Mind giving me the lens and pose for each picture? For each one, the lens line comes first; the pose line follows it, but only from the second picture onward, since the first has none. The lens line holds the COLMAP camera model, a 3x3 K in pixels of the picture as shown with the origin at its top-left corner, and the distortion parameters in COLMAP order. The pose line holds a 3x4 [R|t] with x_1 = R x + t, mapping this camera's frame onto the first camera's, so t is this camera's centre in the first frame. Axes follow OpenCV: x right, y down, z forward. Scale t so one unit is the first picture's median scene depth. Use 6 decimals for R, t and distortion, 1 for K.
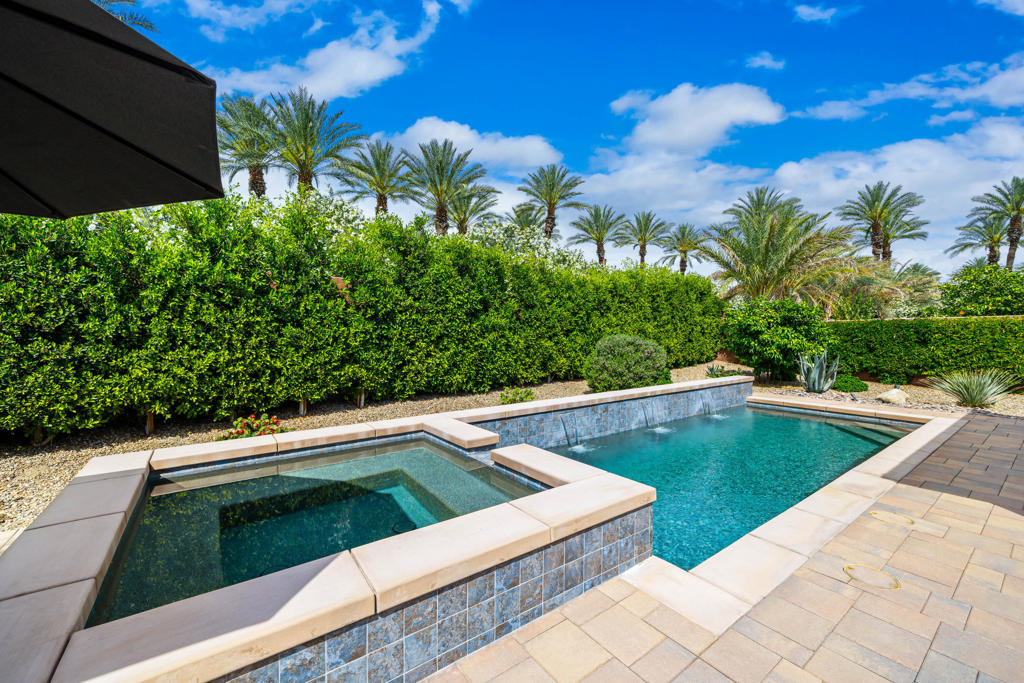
lens RADIAL K [[412.5, 0, 512.0], [0, 412.5, 341.5], [0, 0, 1]] dist [-0.000074, 0.000008]
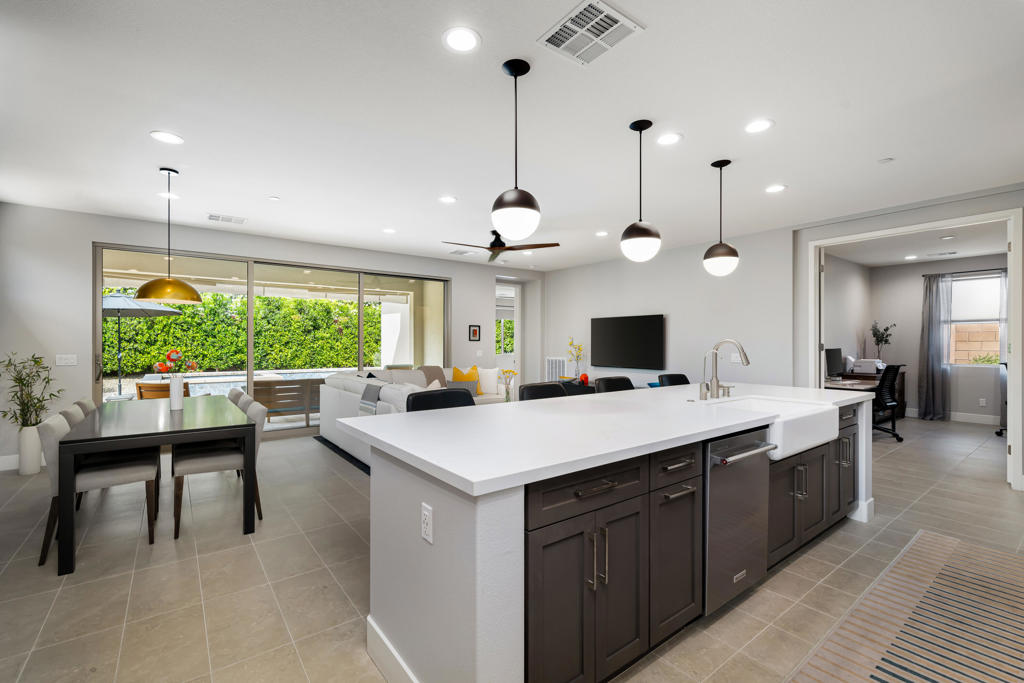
lens RADIAL K [[440.5, 0, 493.2], [0, 440.5, 342.0], [0, 0, 1]] dist [0.026463, 0.000008]
pose [[0.999997, -0.000175, -0.002513, 1.189862], [0.000114, 0.999703, -0.024372, 0.055631], [0.002517, 0.024372, 0.999700, -1.707538]]
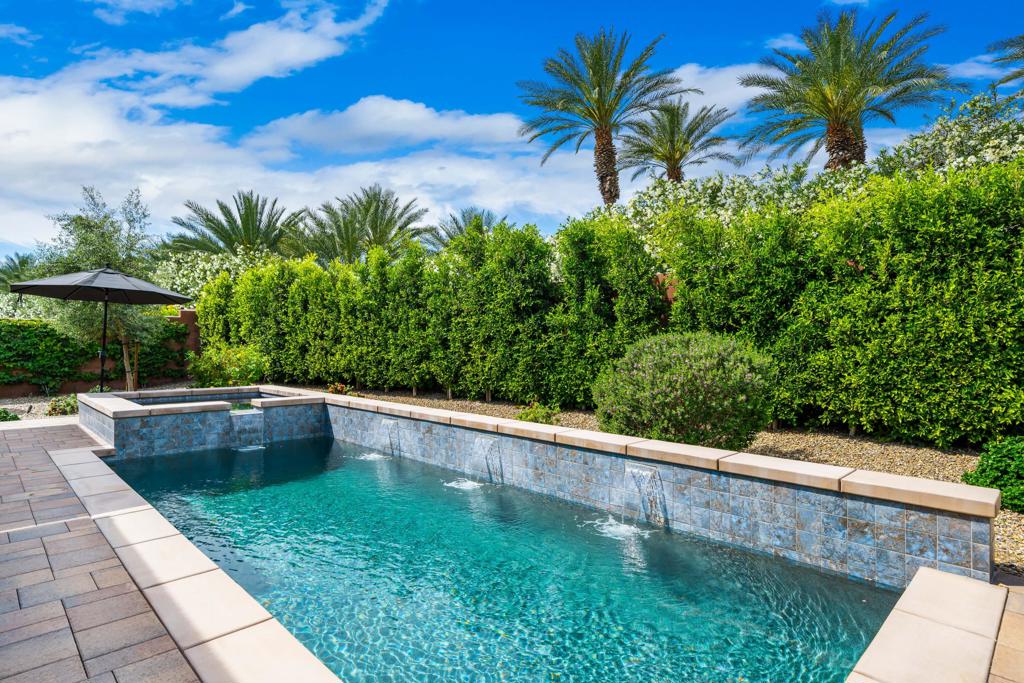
lens RADIAL K [[543.0, 0, 512.0], [0, 543.0, 341.5], [0, 0, 1]] dist [0.000409, 0.000026]
pose [[0.143070, -0.006285, -0.989693, 1.428847], [-0.026642, 0.999593, -0.010199, 0.008258], [0.989354, 0.027827, 0.142845, 1.157919]]
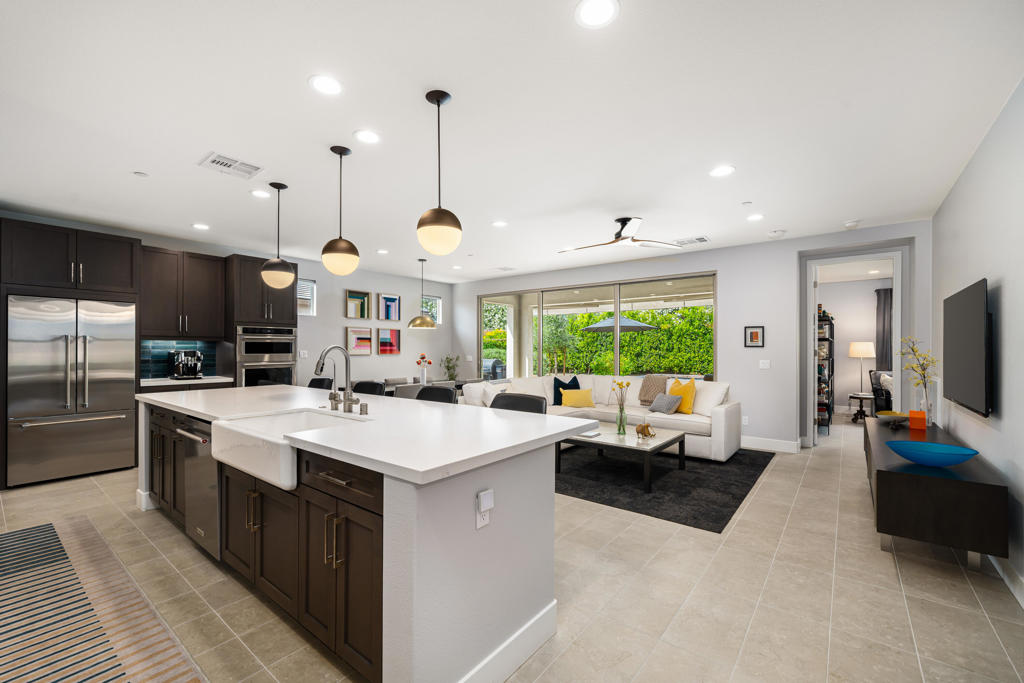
lens RADIAL K [[422.1, 0, 509.9], [0, 422.1, 349.0], [0, 0, 1]] dist [-0.001839, -0.000167]
pose [[0.261156, -0.001969, -0.965295, 1.919774], [-0.022870, 0.999705, -0.008227, 0.043428], [0.965026, 0.024225, 0.261034, -1.126882]]
